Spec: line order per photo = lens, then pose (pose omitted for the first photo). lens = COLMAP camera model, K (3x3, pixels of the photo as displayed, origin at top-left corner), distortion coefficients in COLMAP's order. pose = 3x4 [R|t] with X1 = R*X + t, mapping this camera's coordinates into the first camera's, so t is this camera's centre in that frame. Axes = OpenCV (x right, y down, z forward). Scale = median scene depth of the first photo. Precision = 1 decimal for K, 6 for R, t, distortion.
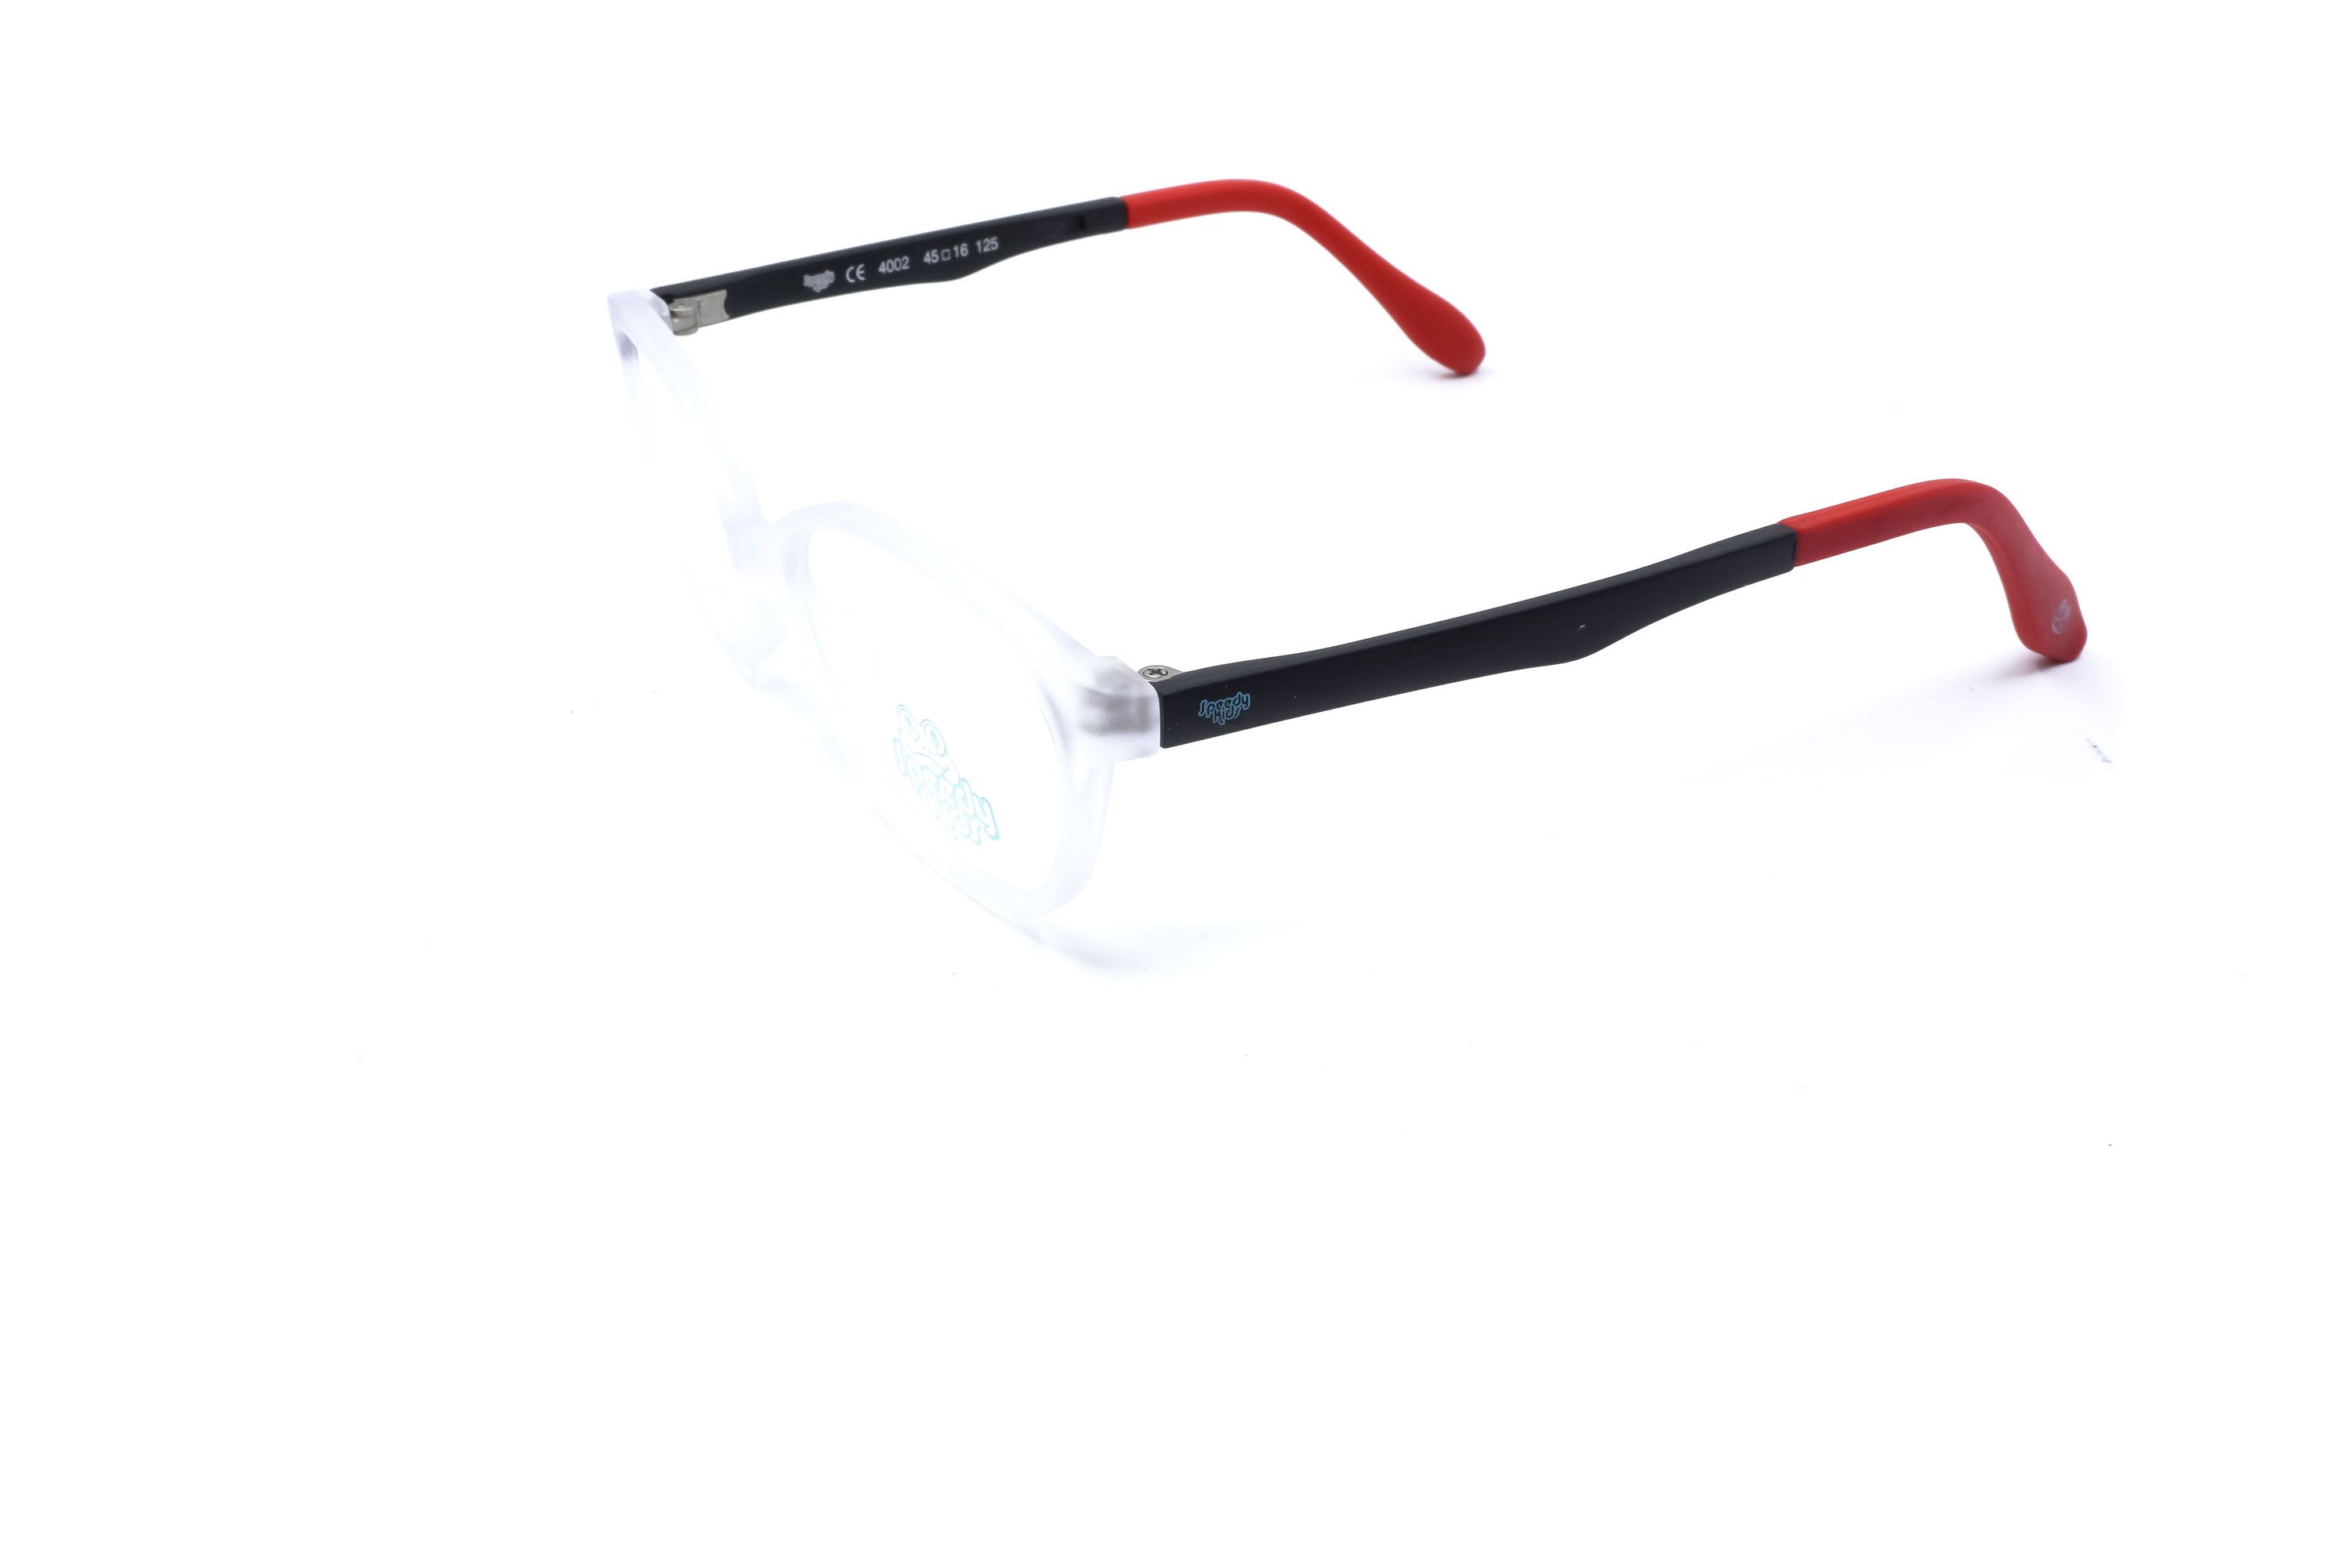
lens RADIAL K [[2394.2, 0, 1176.0], [0, 2394.2, 784.0], [0, 0, 1]] dist [0.016487, 0.005128]
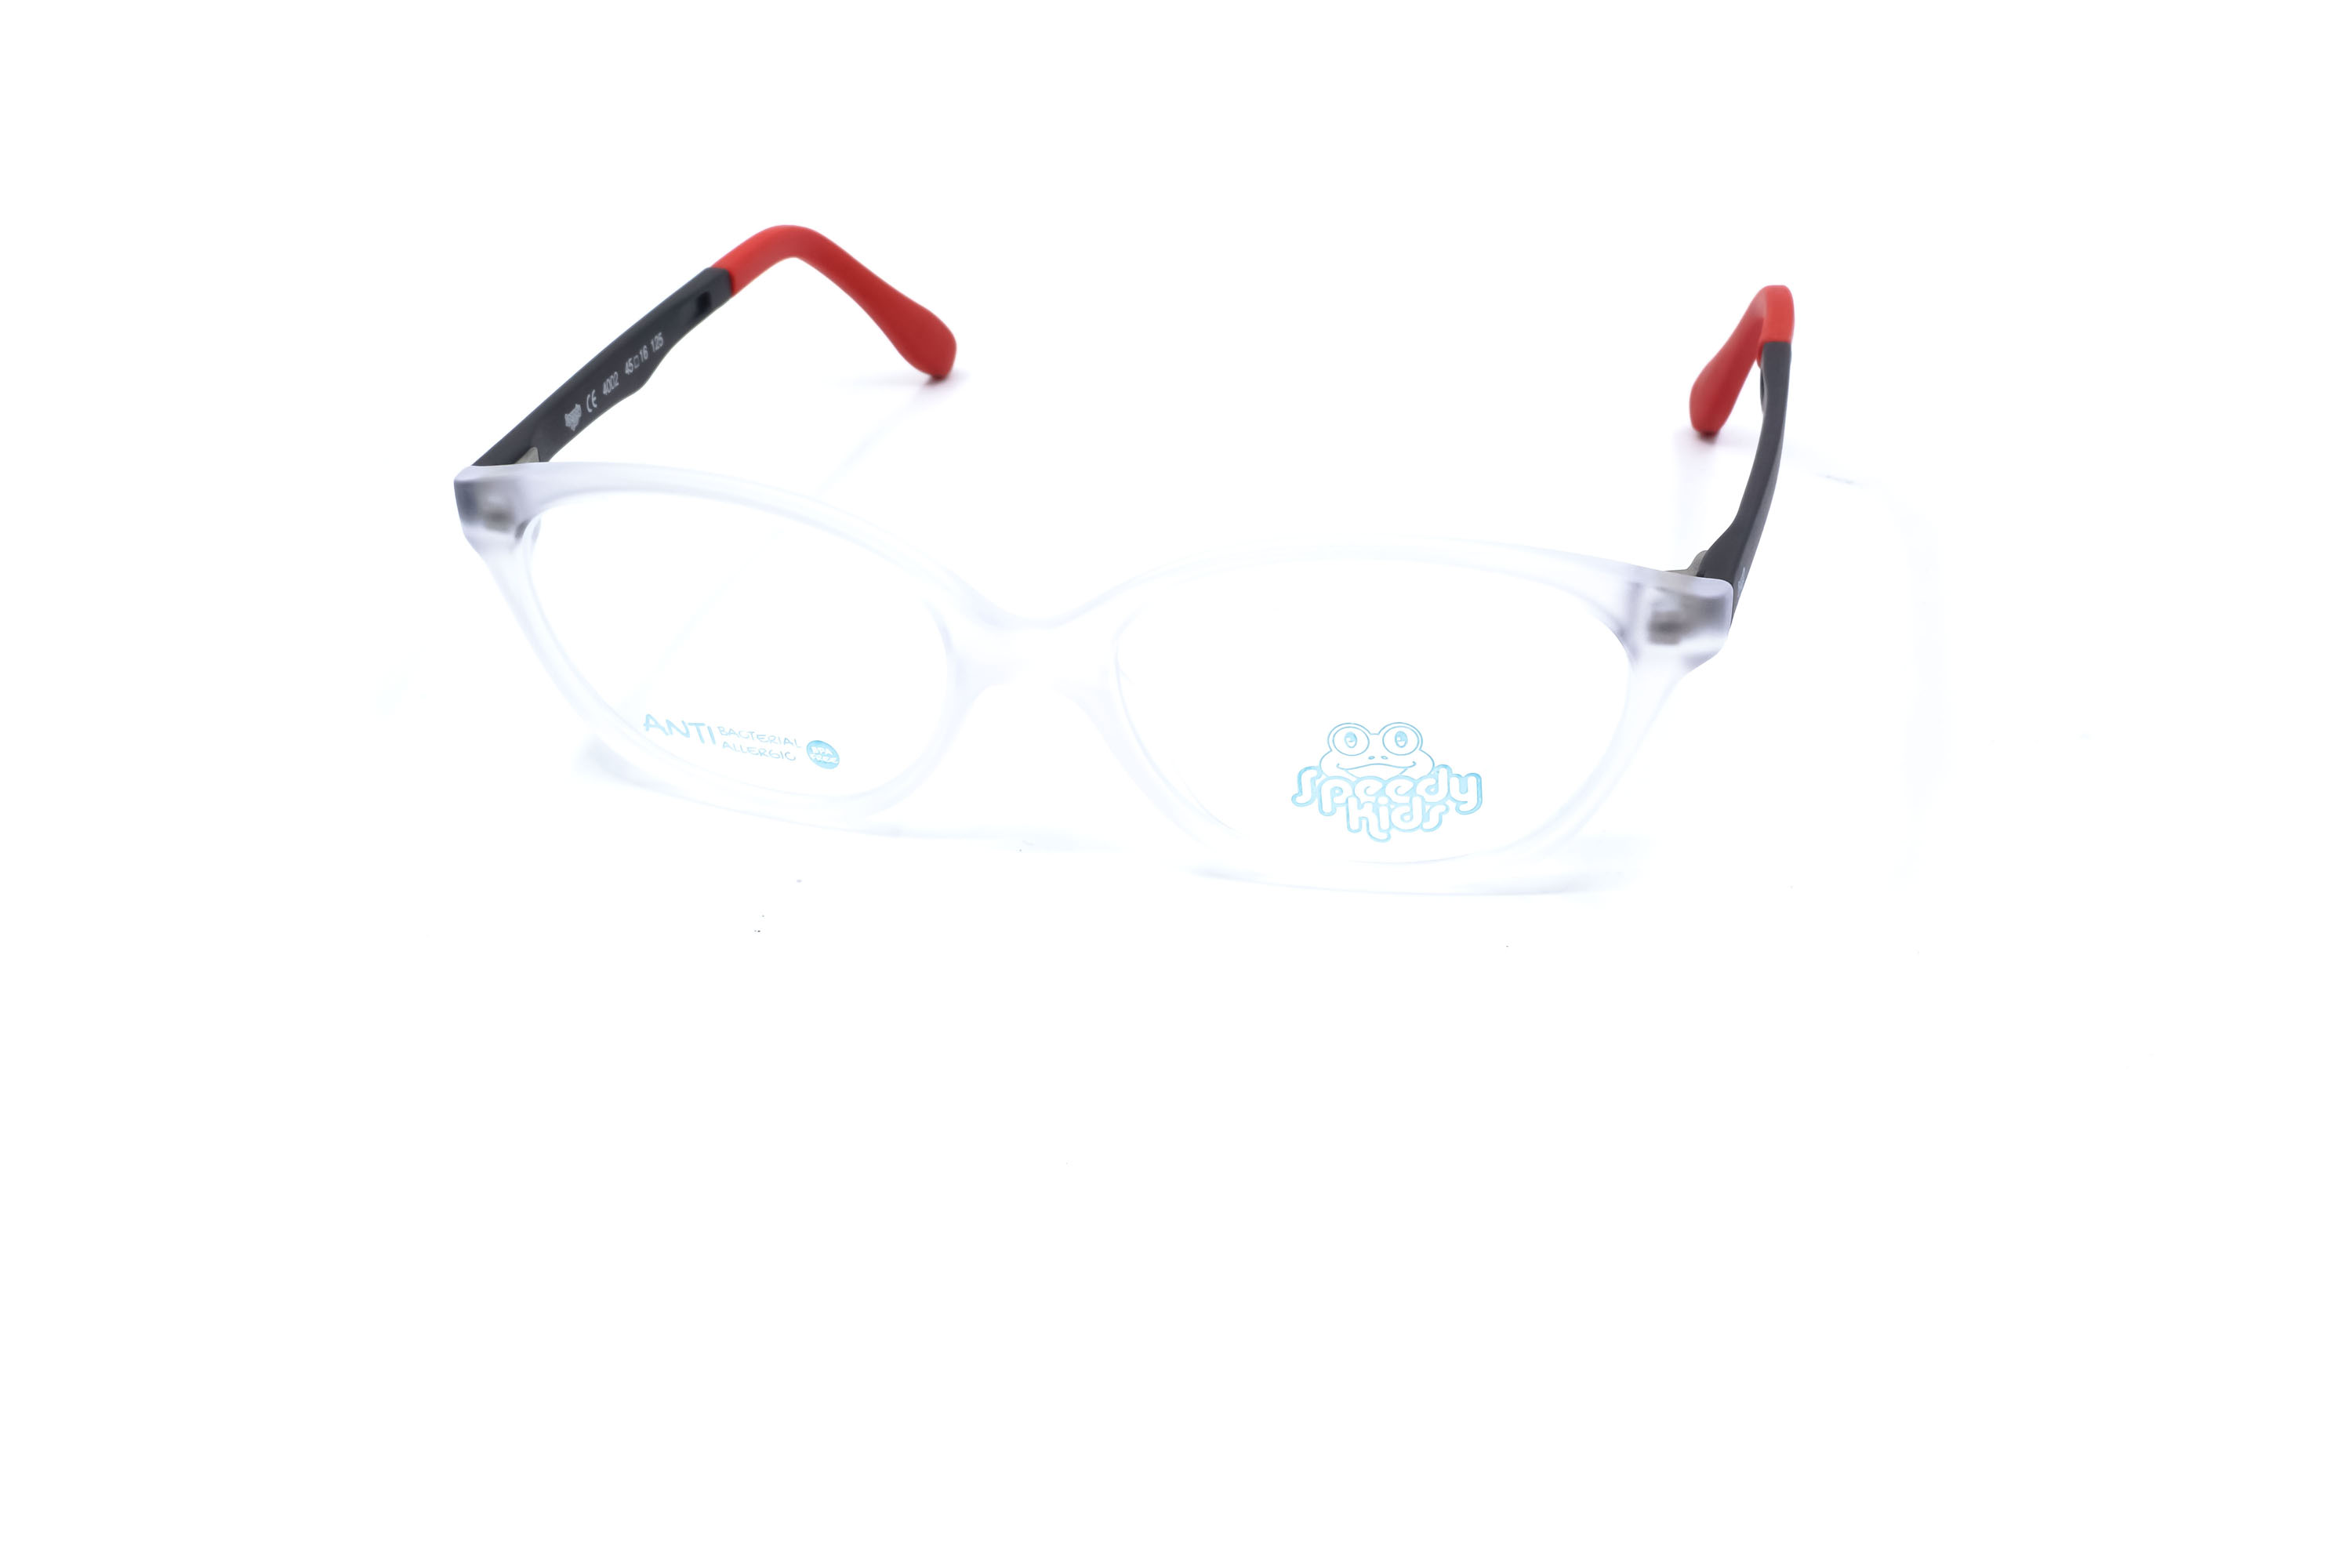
lens RADIAL K [[2394.2, 0, 1176.0], [0, 2394.2, 784.0], [0, 0, 1]] dist [0.016487, 0.005128]
pose [[0.712325, -0.344513, 0.611476, -0.581269], [0.353349, 0.928802, 0.111672, -0.108272], [-0.606413, 0.136518, 0.783343, 0.213581]]
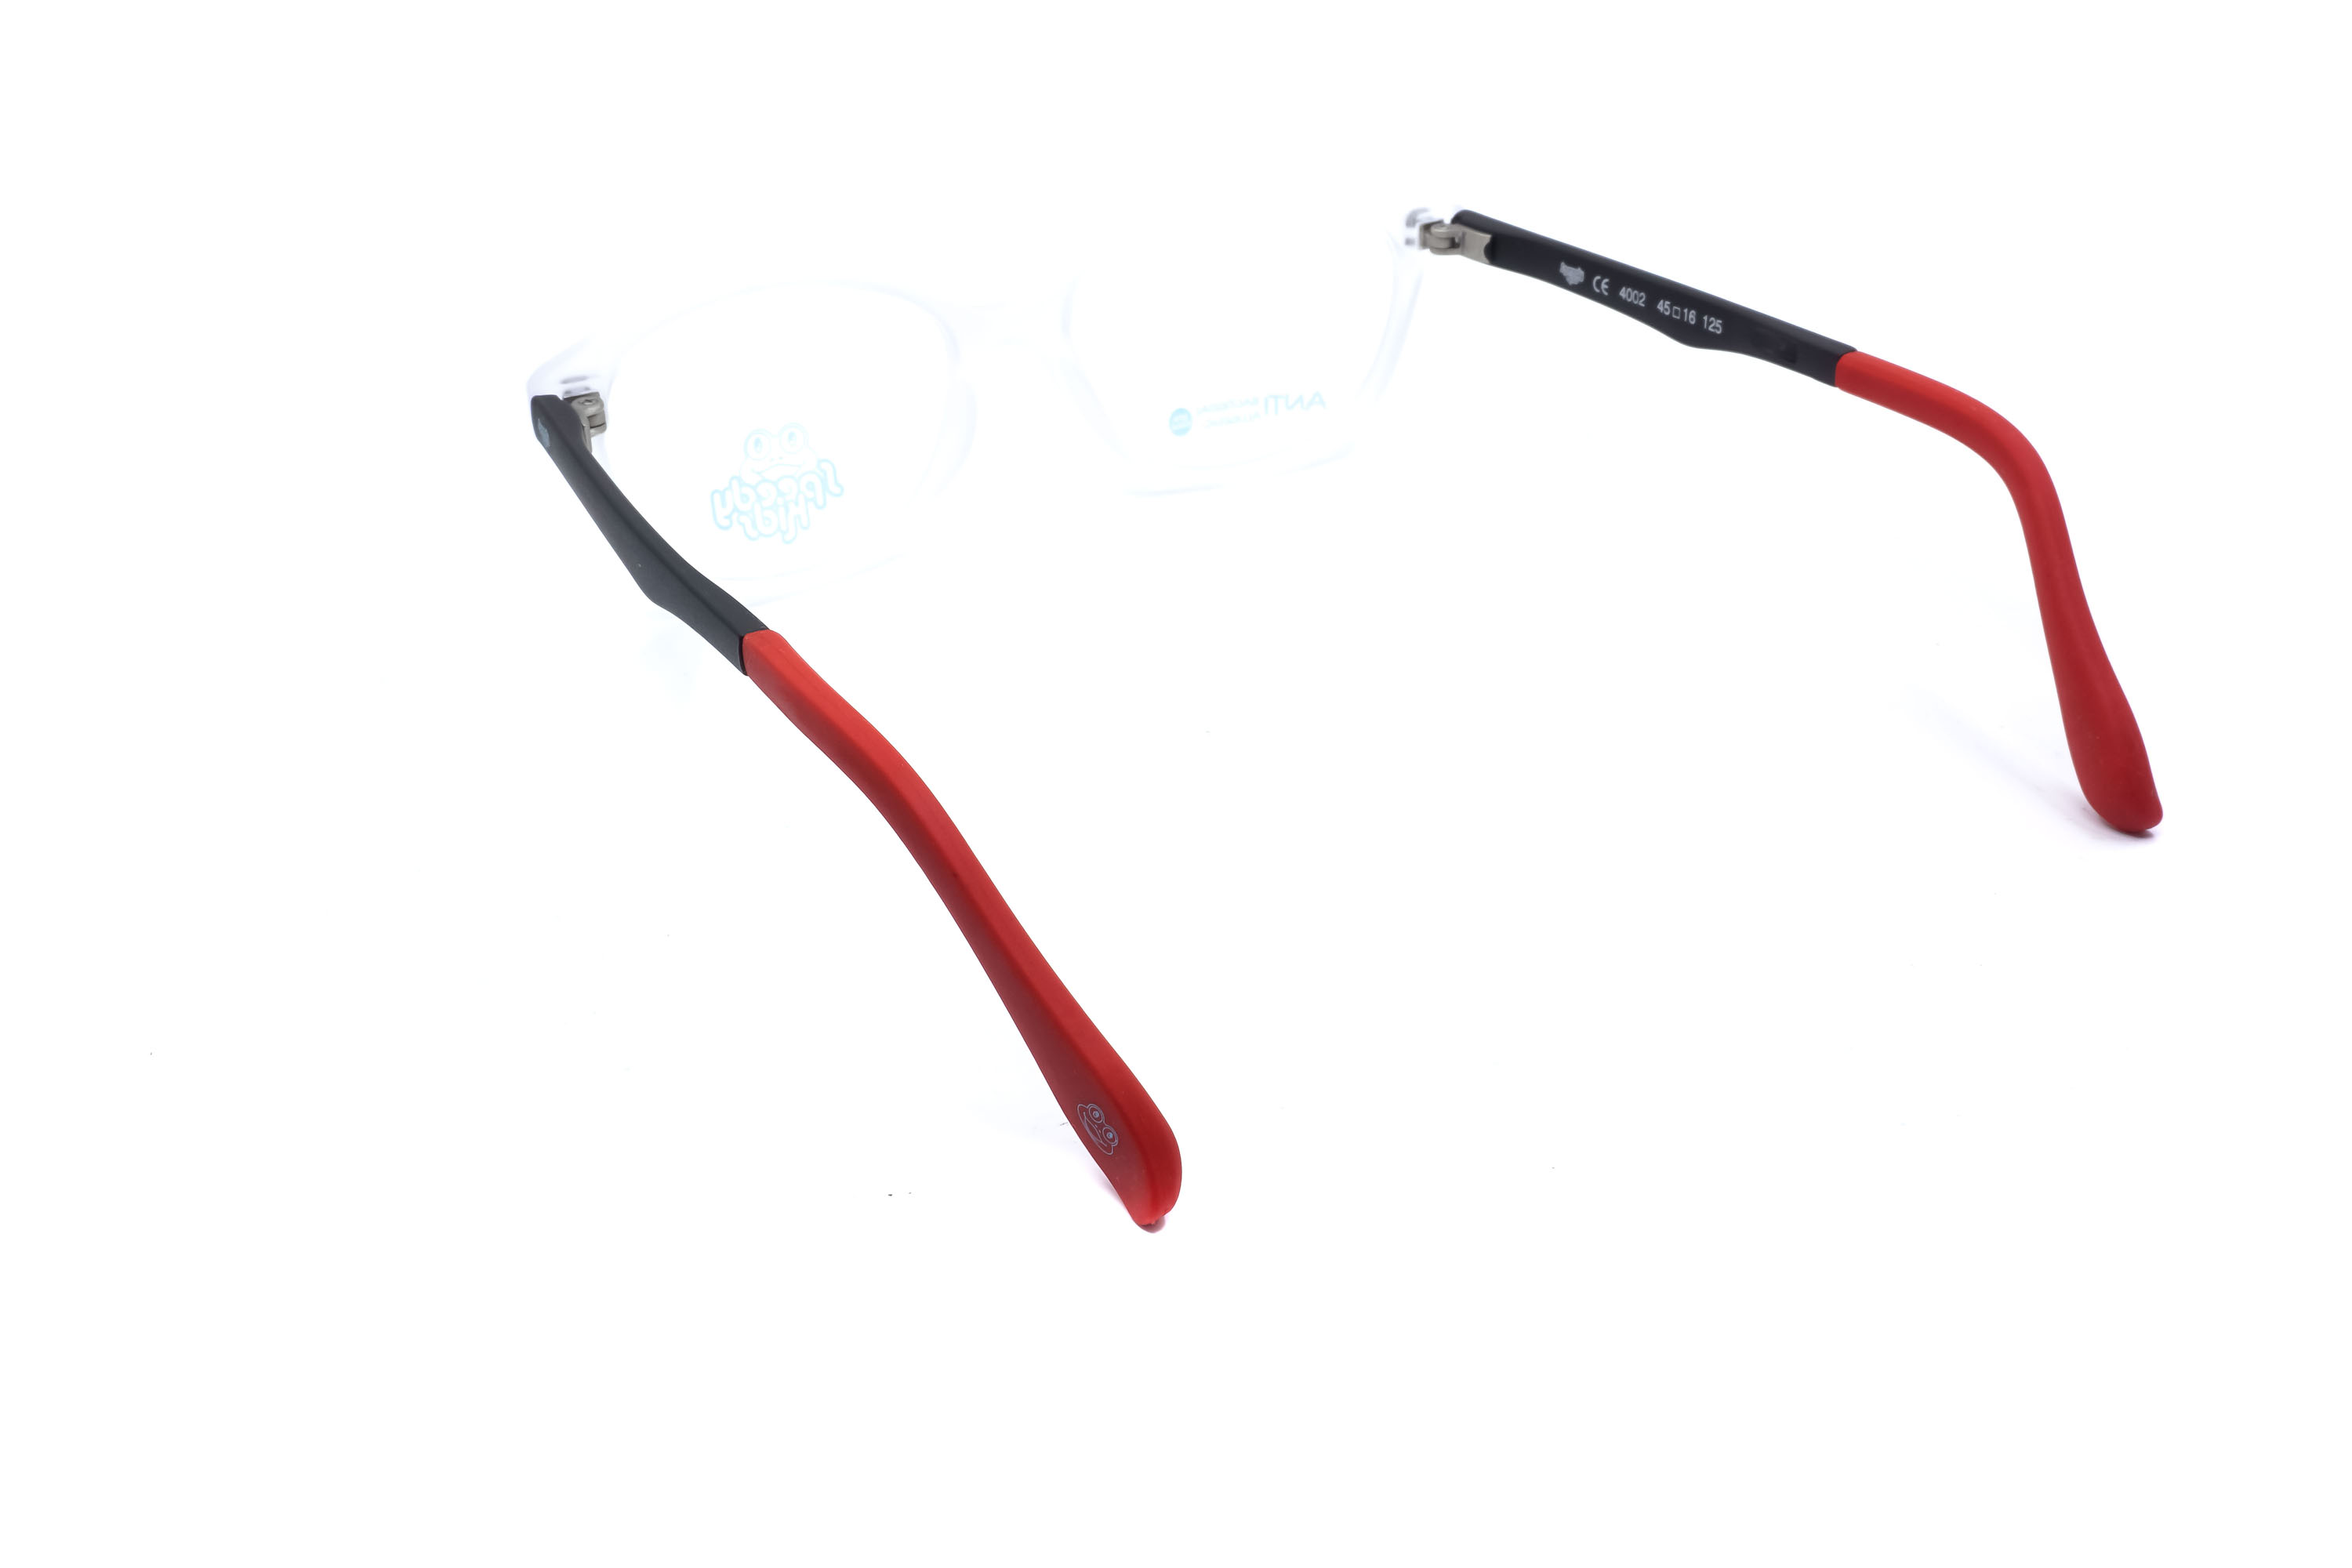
lens RADIAL K [[2442.3, 0, 1179.7], [0, 2442.3, 777.6], [0, 0, 1]] dist [0.003819, -0.006123]
pose [[0.001887, 0.503425, -0.864037, 0.838273], [-0.481221, 0.757872, 0.440518, -0.426131], [0.876597, 0.414962, 0.243689, 0.714890]]
